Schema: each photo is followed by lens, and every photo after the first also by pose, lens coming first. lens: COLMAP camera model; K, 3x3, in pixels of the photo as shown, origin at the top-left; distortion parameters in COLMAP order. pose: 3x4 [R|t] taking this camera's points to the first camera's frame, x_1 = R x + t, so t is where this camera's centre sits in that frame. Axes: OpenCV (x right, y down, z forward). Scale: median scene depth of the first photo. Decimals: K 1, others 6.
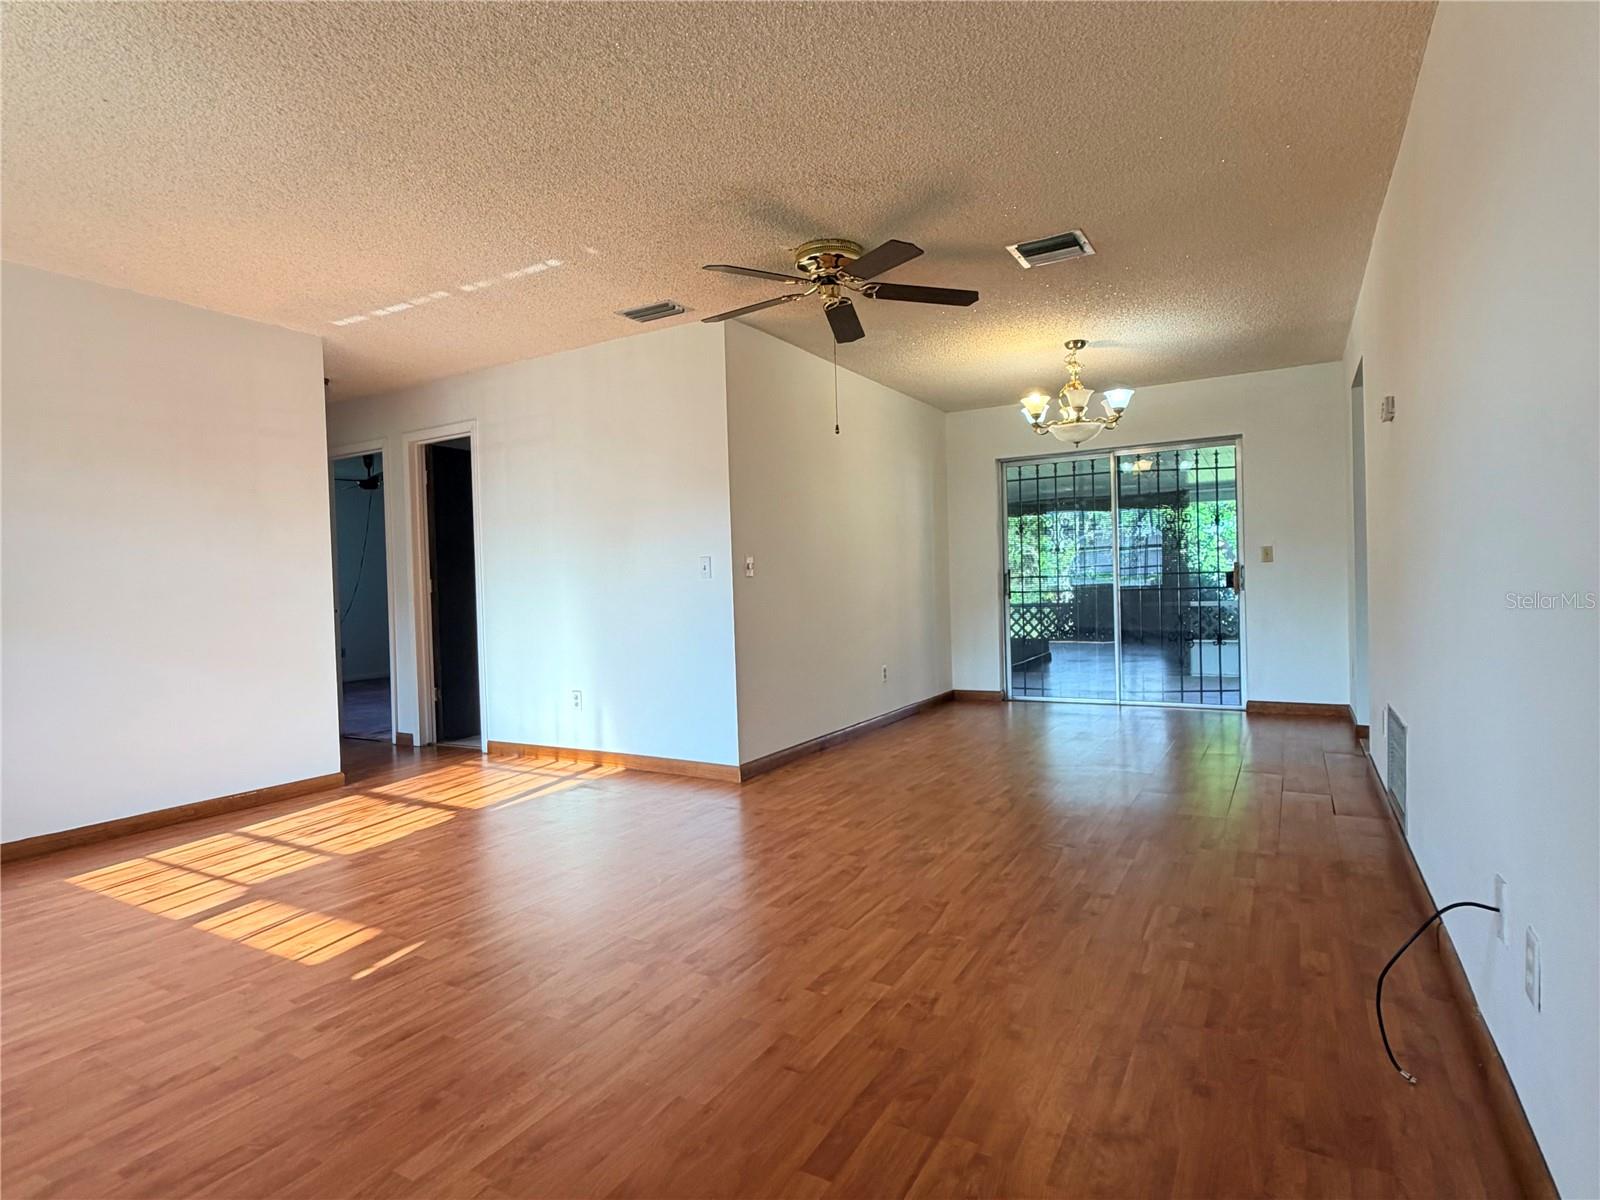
lens RADIAL K [[847.1, 0, 798.8], [0, 847.1, 592.1], [0, 0, 1]] dist [0.003708, 0.000461]
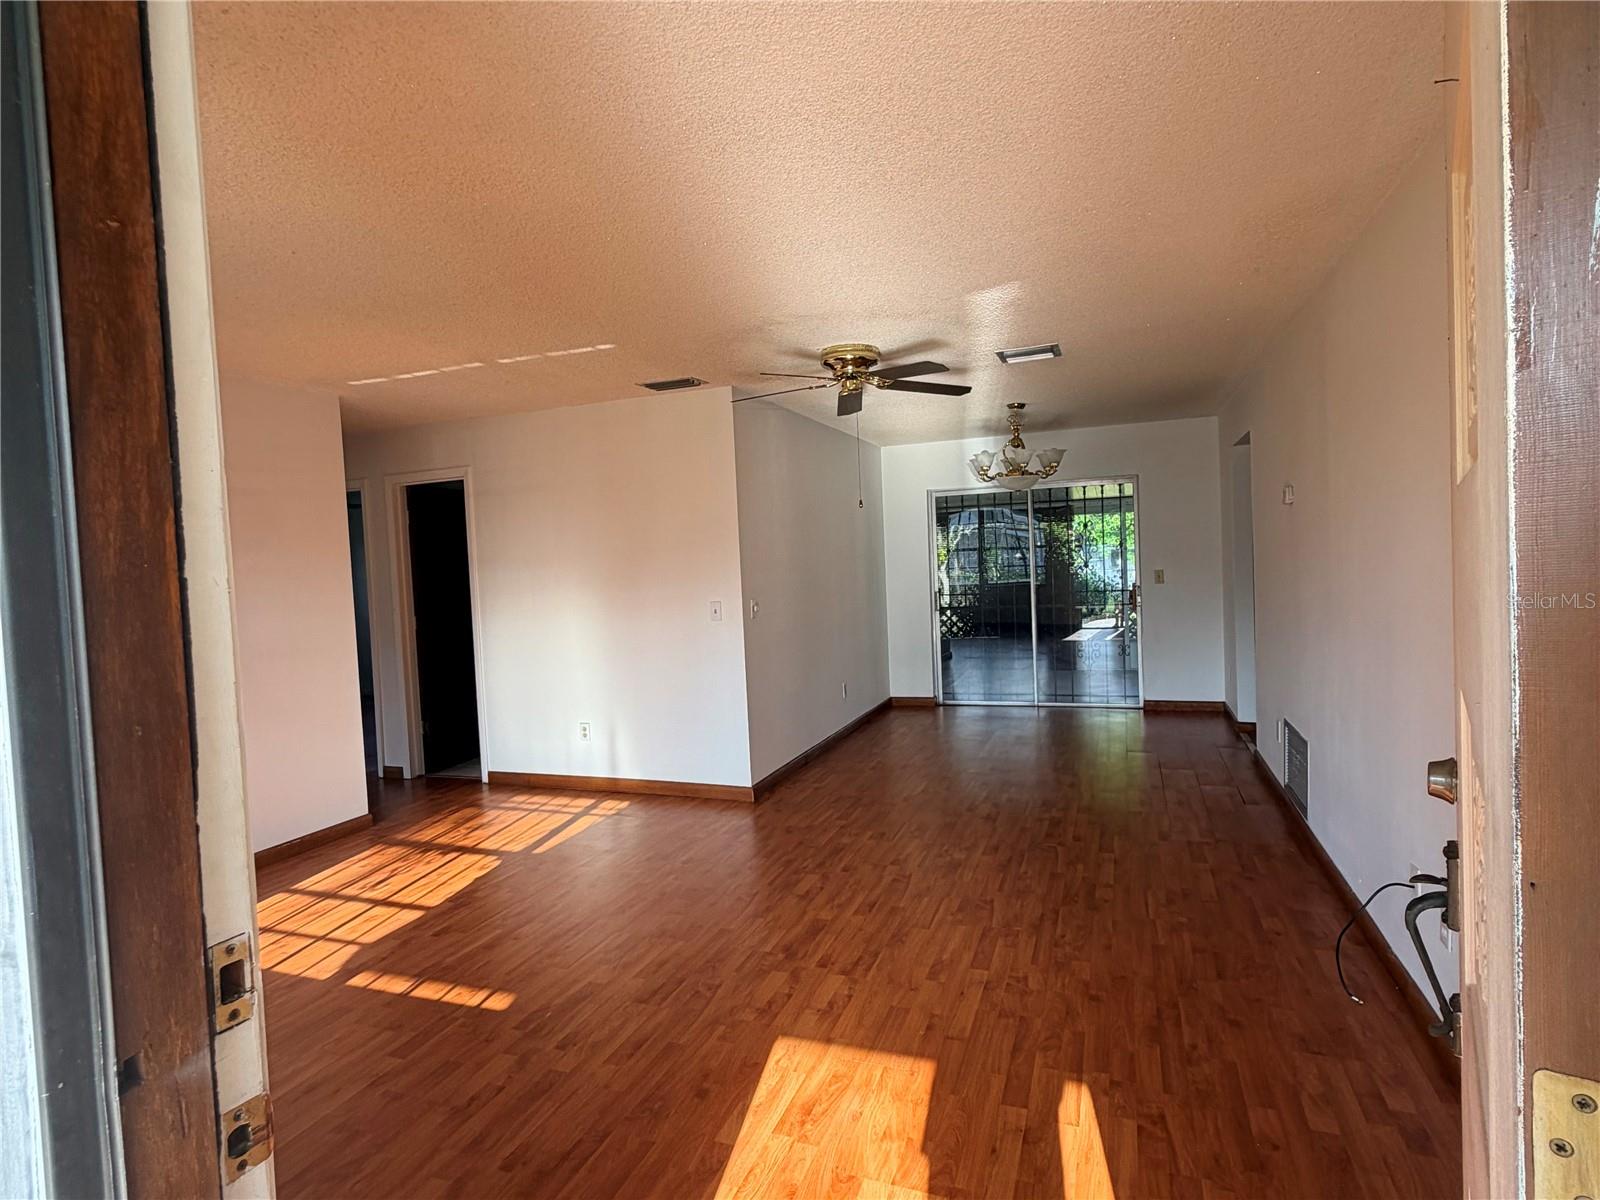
lens RADIAL K [[847.1, 0, 798.8], [0, 847.1, 592.1], [0, 0, 1]] dist [0.003708, 0.000461]
pose [[0.986581, -0.019646, 0.162086, -0.204790], [0.016584, 0.999658, 0.020218, -0.083207], [-0.162427, -0.017259, 0.986570, -0.129921]]
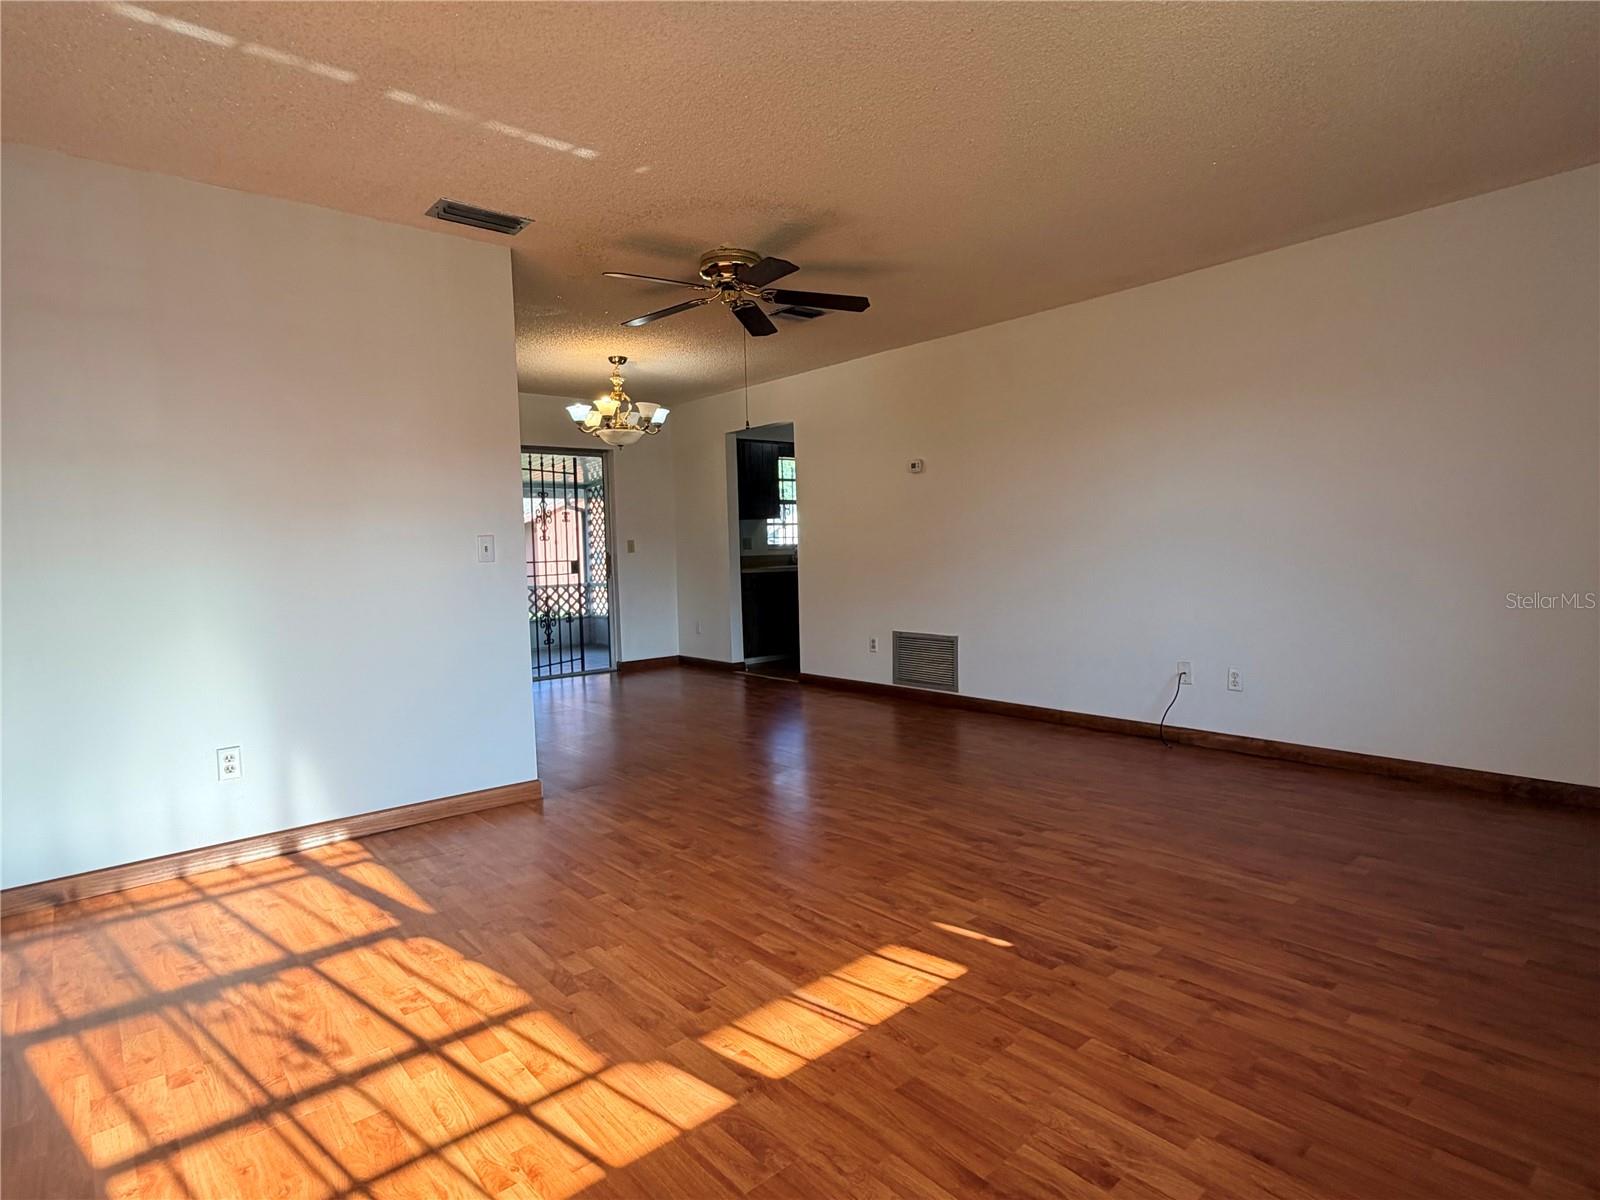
lens RADIAL K [[847.1, 0, 798.8], [0, 847.1, 592.1], [0, 0, 1]] dist [0.003708, 0.000461]
pose [[0.328151, -0.032499, 0.944066, -0.870652], [0.030677, 0.999247, 0.023736, 0.003007], [-0.944127, 0.021173, 0.328901, 0.506381]]
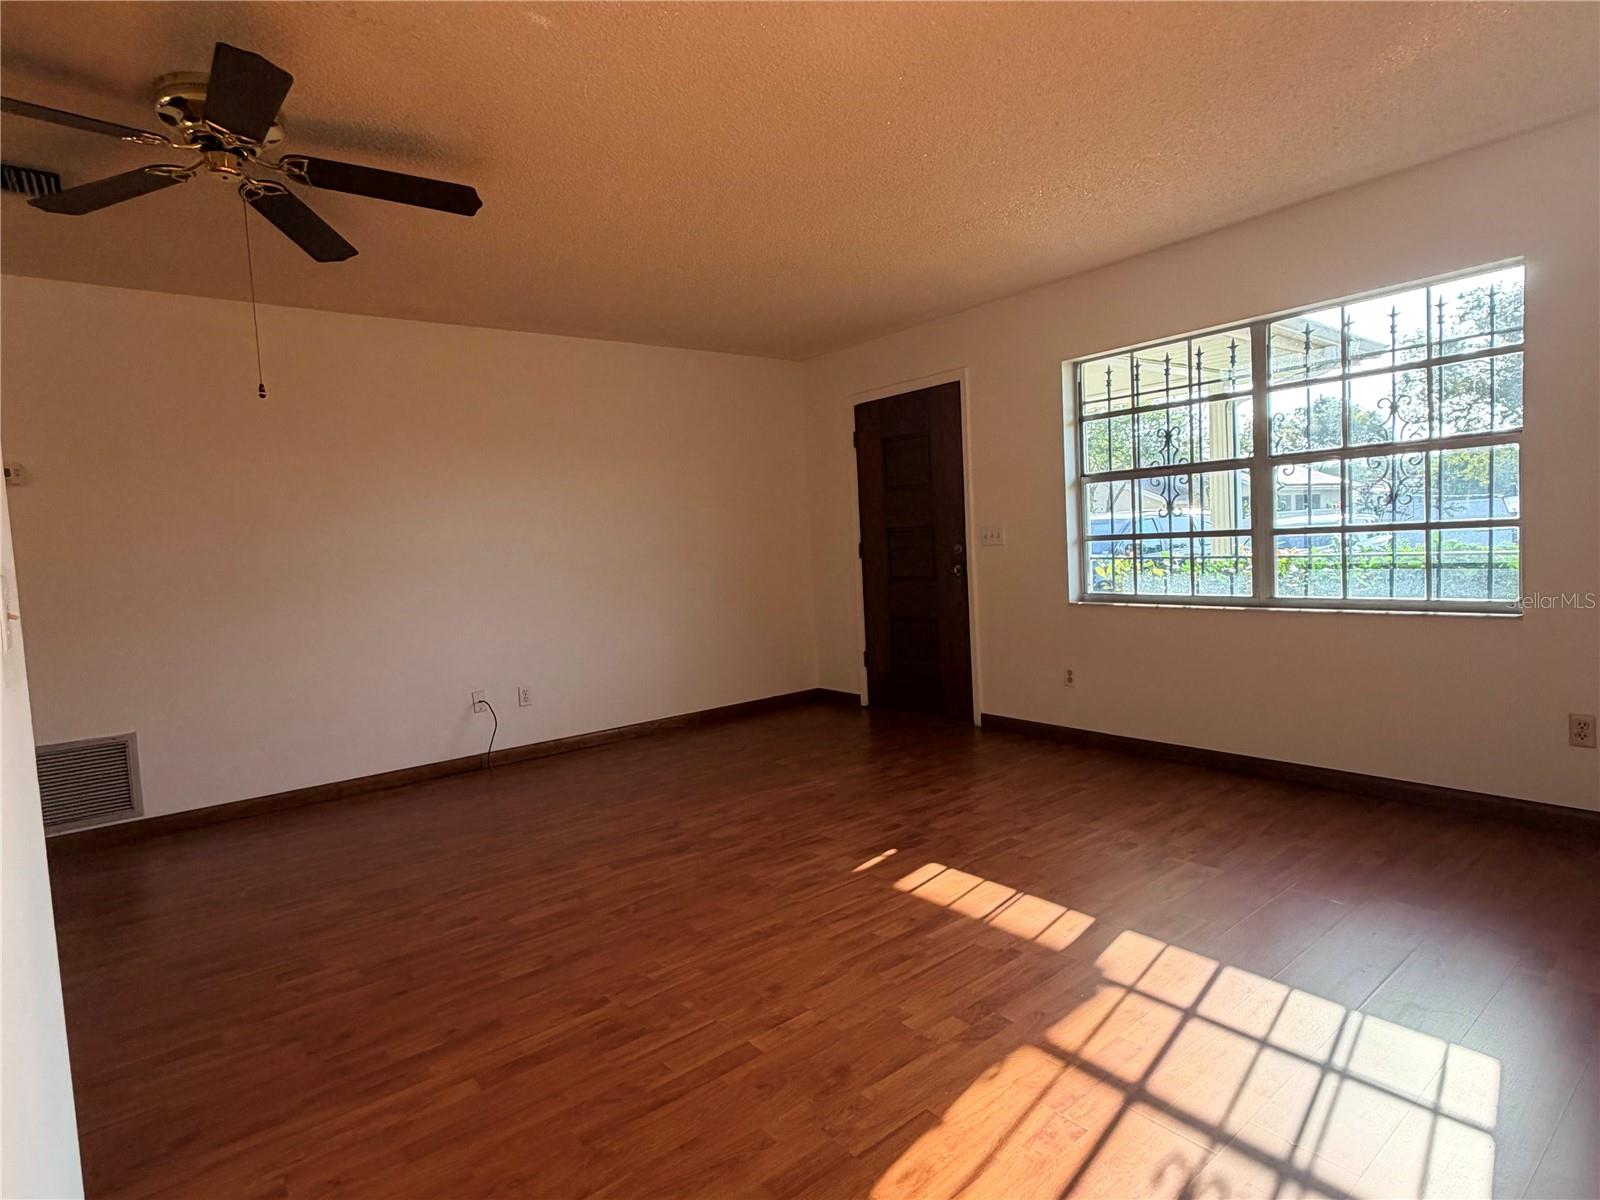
lens RADIAL K [[847.1, 0, 798.8], [0, 847.1, 592.1], [0, 0, 1]] dist [0.003708, 0.000461]
pose [[-0.927182, 0.054204, 0.370669, -0.516609], [0.082399, 0.994752, 0.060646, -0.034450], [-0.365437, 0.086772, -0.926783, 1.303453]]
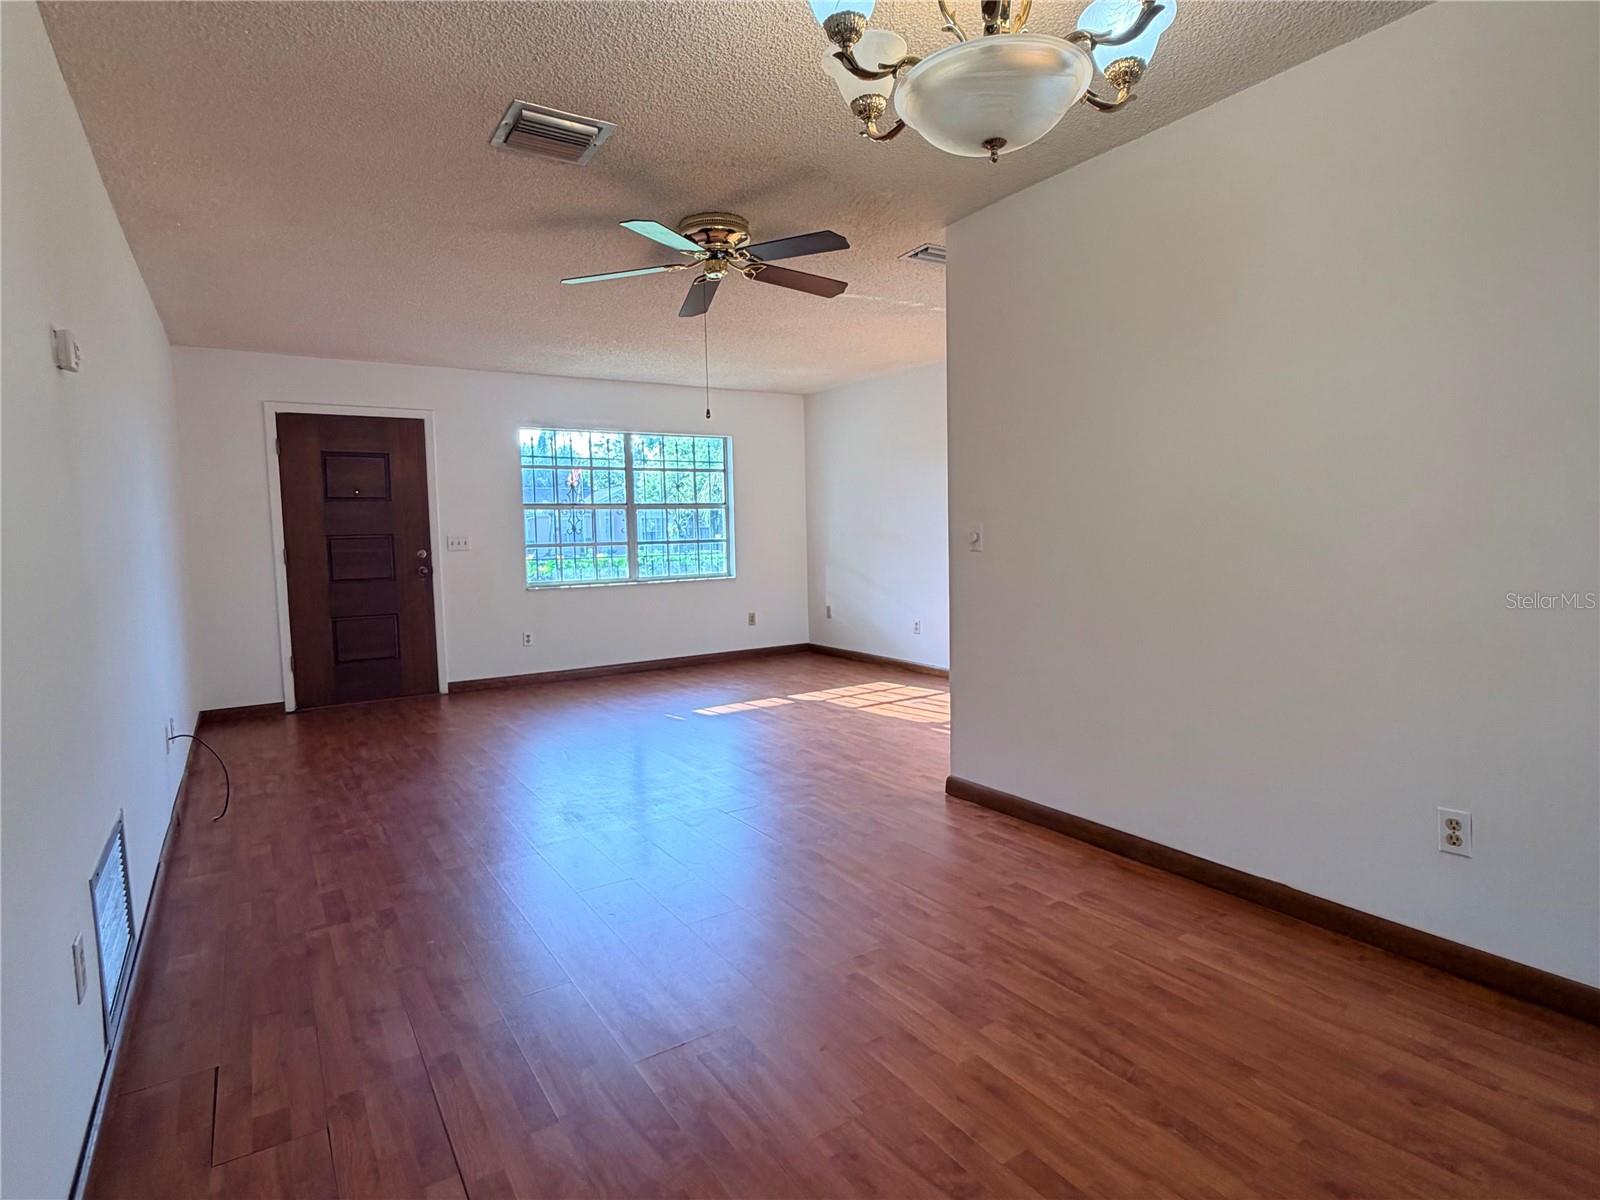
lens RADIAL K [[847.1, 0, 798.8], [0, 847.1, 592.1], [0, 0, 1]] dist [0.003708, 0.000461]
pose [[-0.452253, 0.104080, -0.885796, 0.792045], [0.028249, 0.994341, 0.102411, -0.071697], [0.891442, 0.021293, -0.452634, 1.365713]]
